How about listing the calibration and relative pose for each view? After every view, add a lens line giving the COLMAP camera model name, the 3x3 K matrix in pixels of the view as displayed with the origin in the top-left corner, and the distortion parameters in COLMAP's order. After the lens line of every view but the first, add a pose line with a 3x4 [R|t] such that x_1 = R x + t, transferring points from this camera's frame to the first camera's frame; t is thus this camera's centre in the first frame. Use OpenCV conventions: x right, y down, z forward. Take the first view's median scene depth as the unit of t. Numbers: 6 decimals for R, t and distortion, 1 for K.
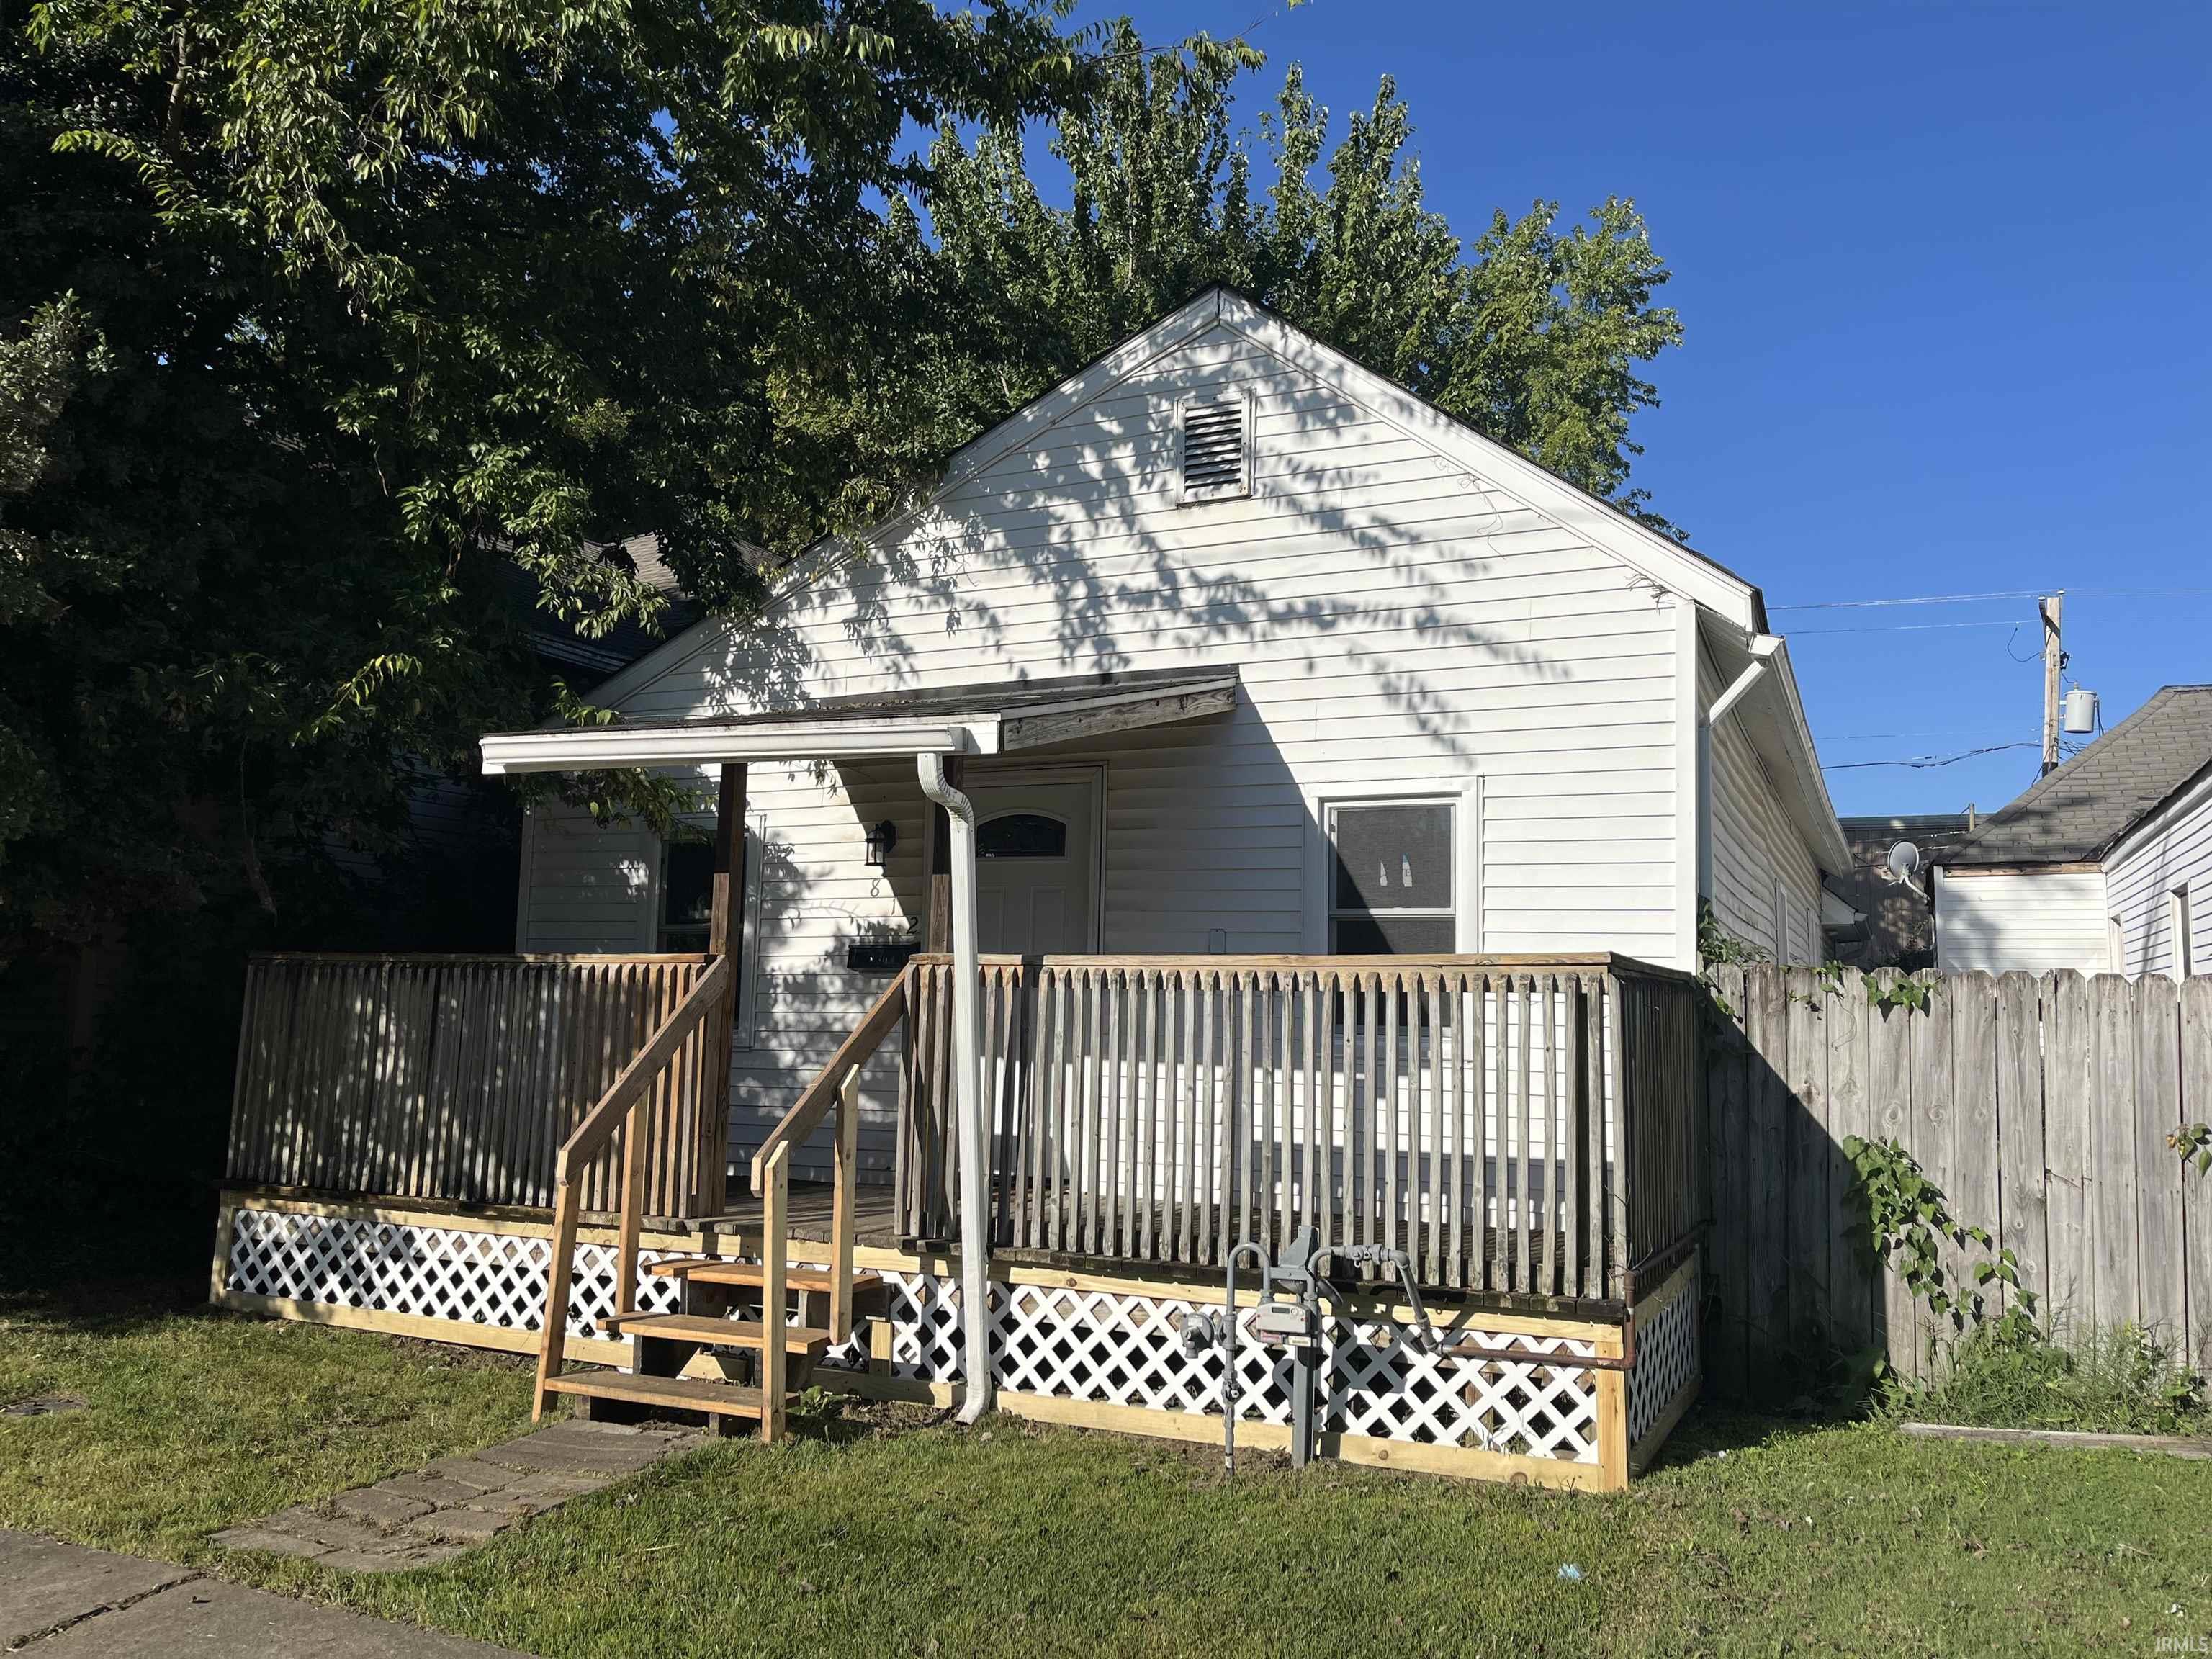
lens RADIAL K [[1666.1, 0, 1150.3], [0, 1666.1, 868.9], [0, 0, 1]] dist [0.087527, -0.128986]
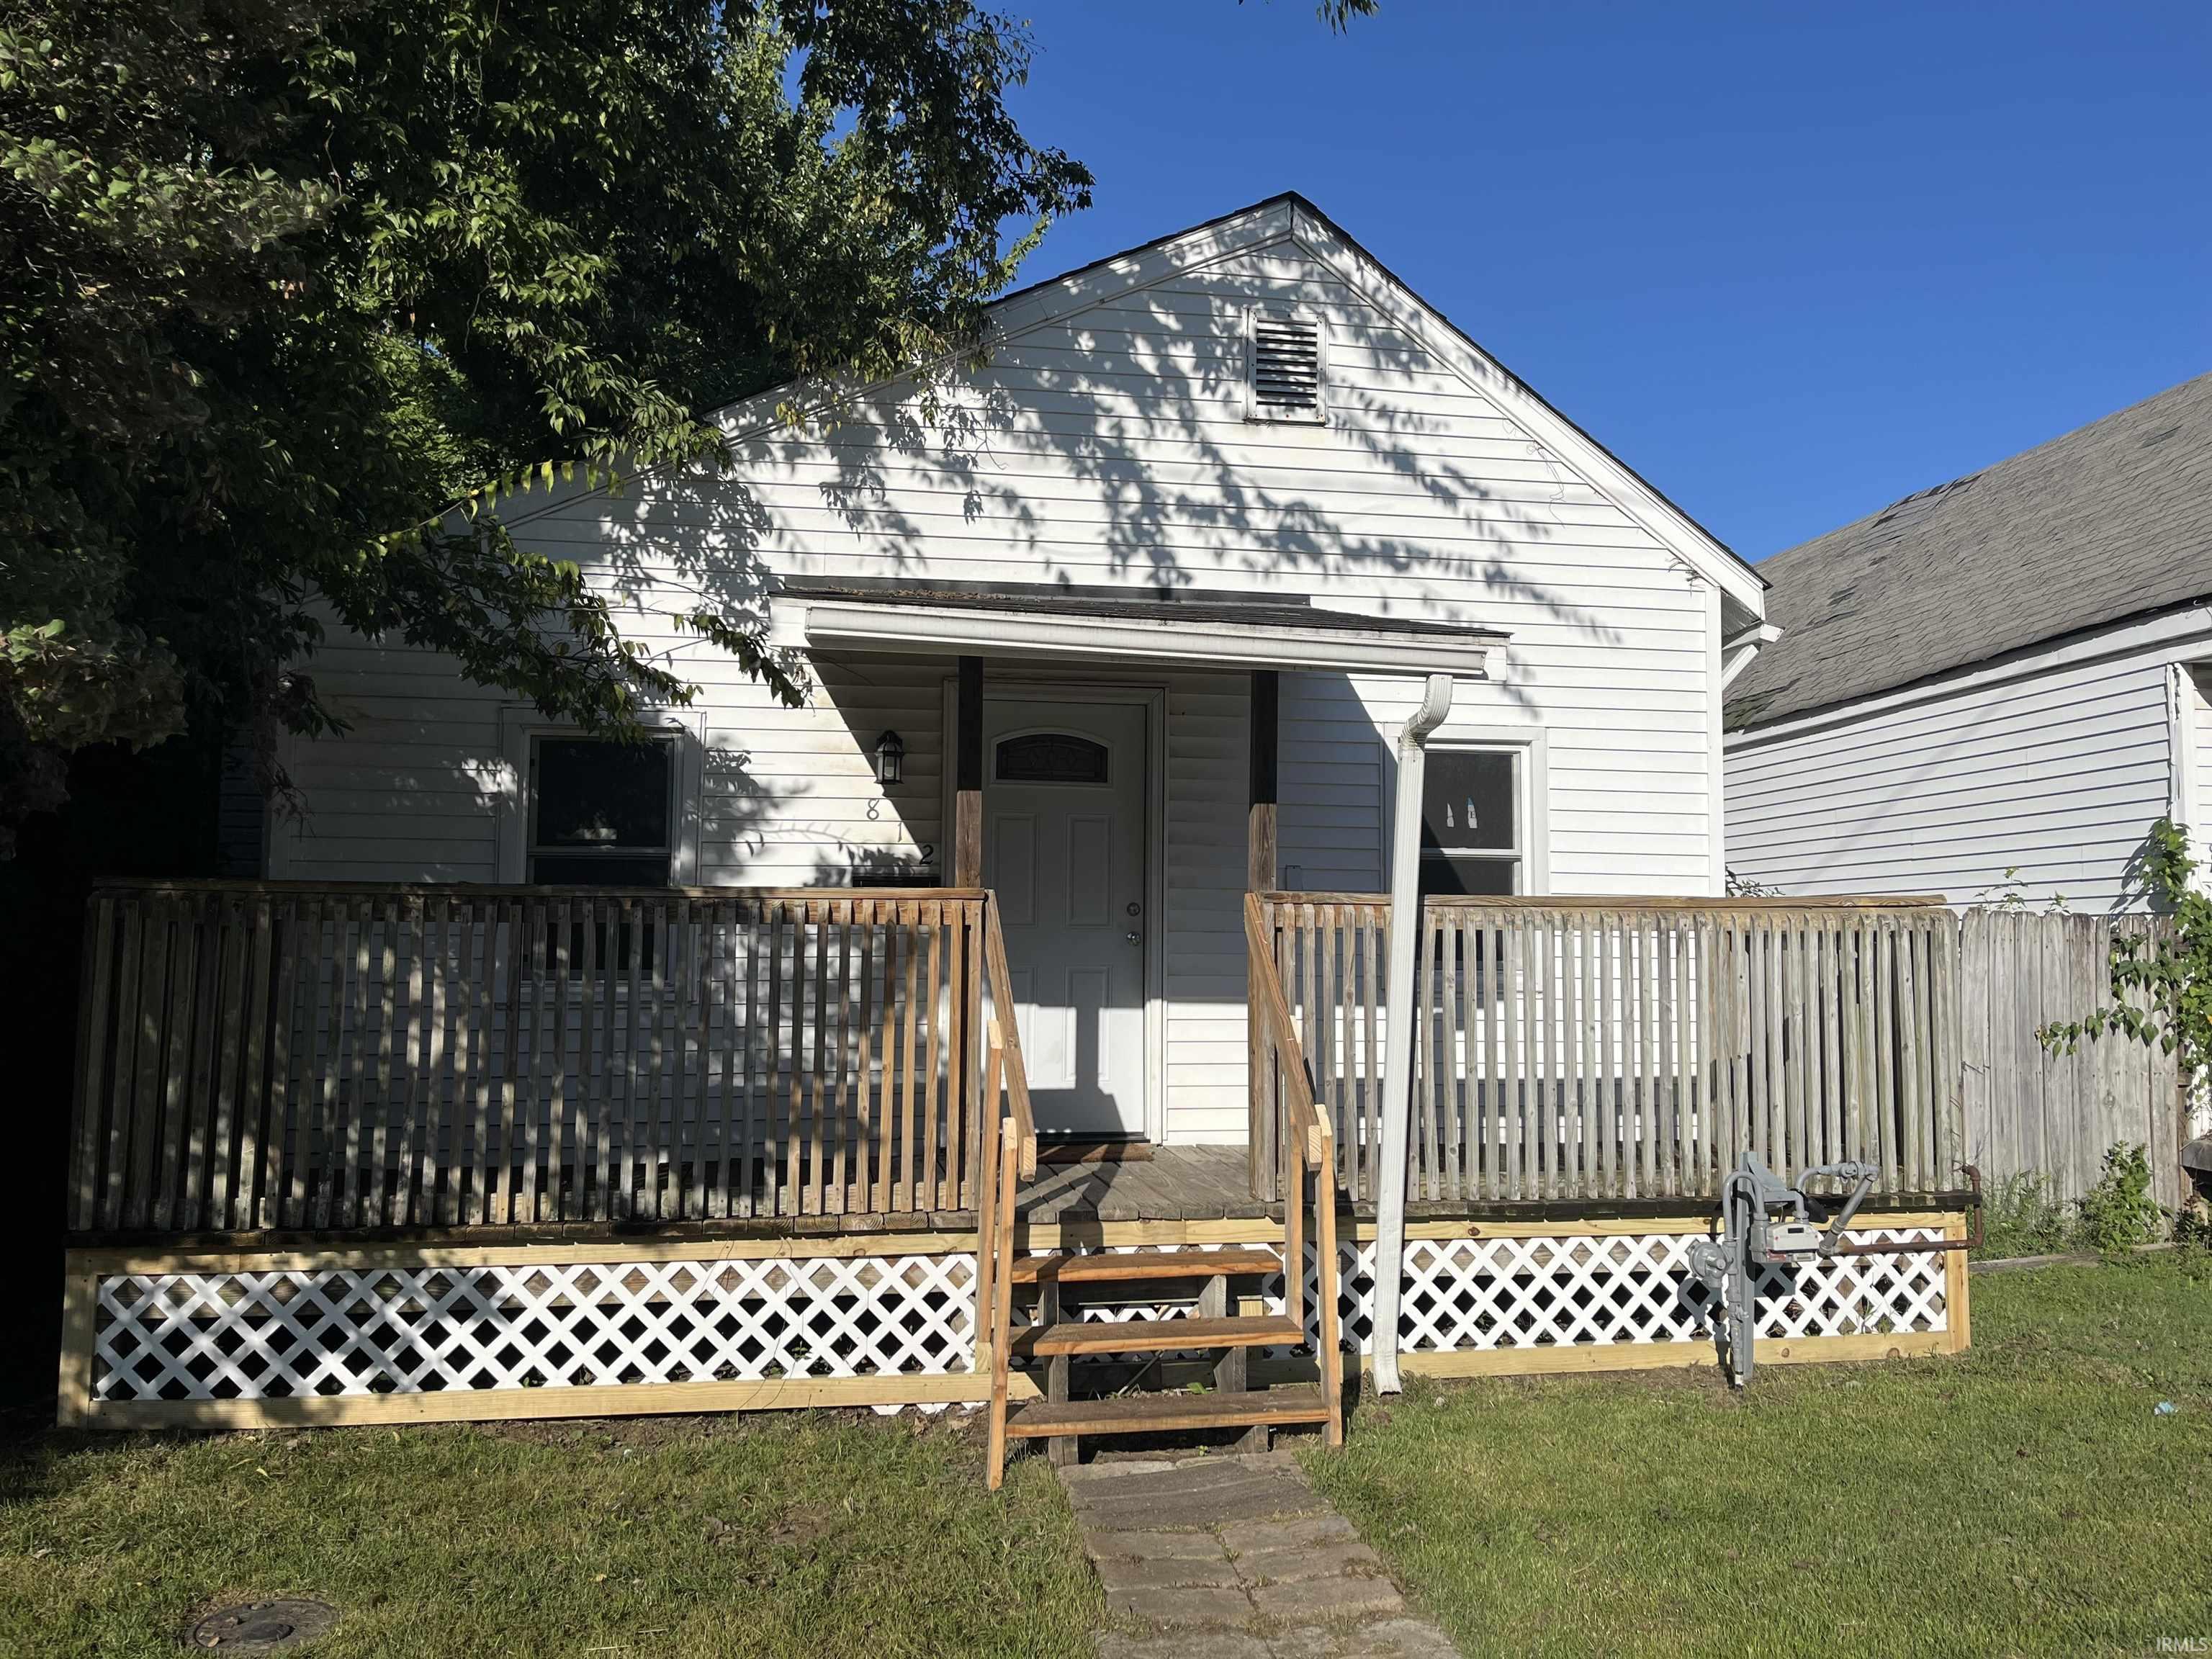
lens RADIAL K [[1660.8, 0, 1160.7], [0, 1660.8, 850.3], [0, 0, 1]] dist [0.088975, -0.129981]
pose [[0.815616, 0.018687, 0.578291, -0.593141], [-0.037656, 0.999074, 0.020825, 0.010086], [-0.577366, -0.038762, 0.815565, 0.252569]]
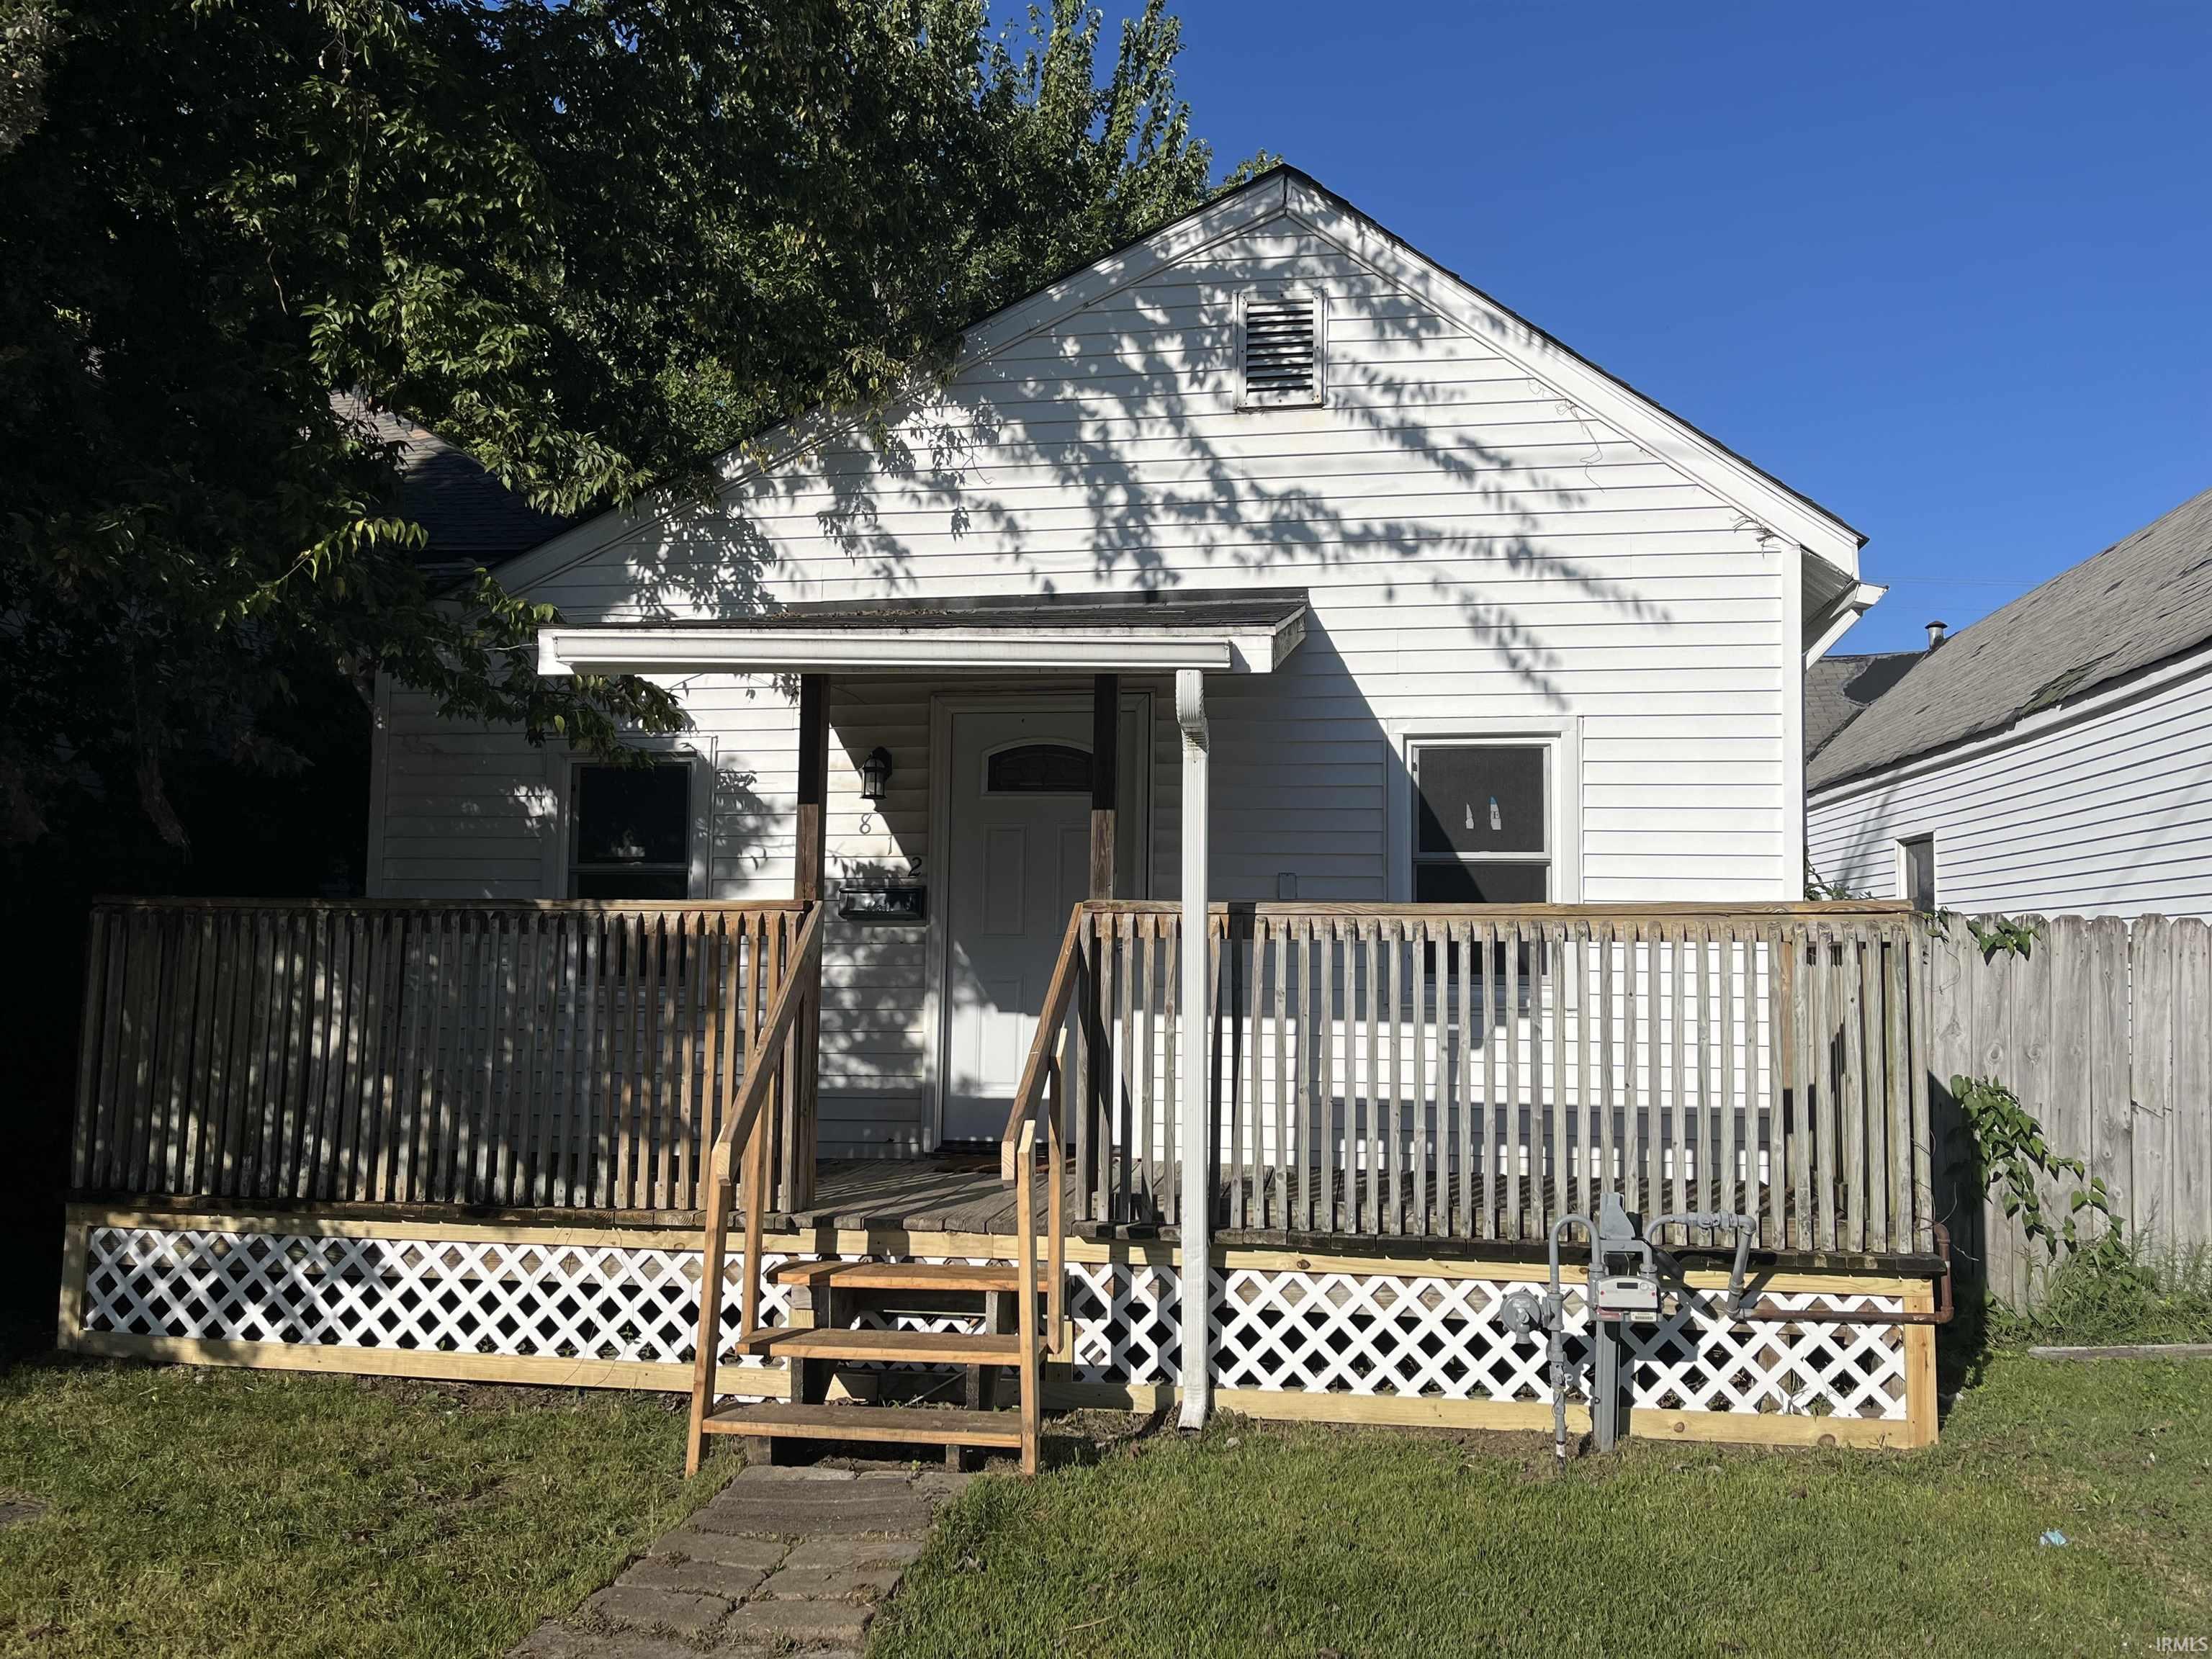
lens RADIAL K [[1666.1, 0, 1150.3], [0, 1666.1, 868.9], [0, 0, 1]] dist [0.087527, -0.128986]
pose [[0.959646, 0.005098, 0.281164, -0.297435], [-0.015031, 0.999336, 0.033183, 0.004321], [-0.280808, -0.036070, 0.959086, 0.129793]]
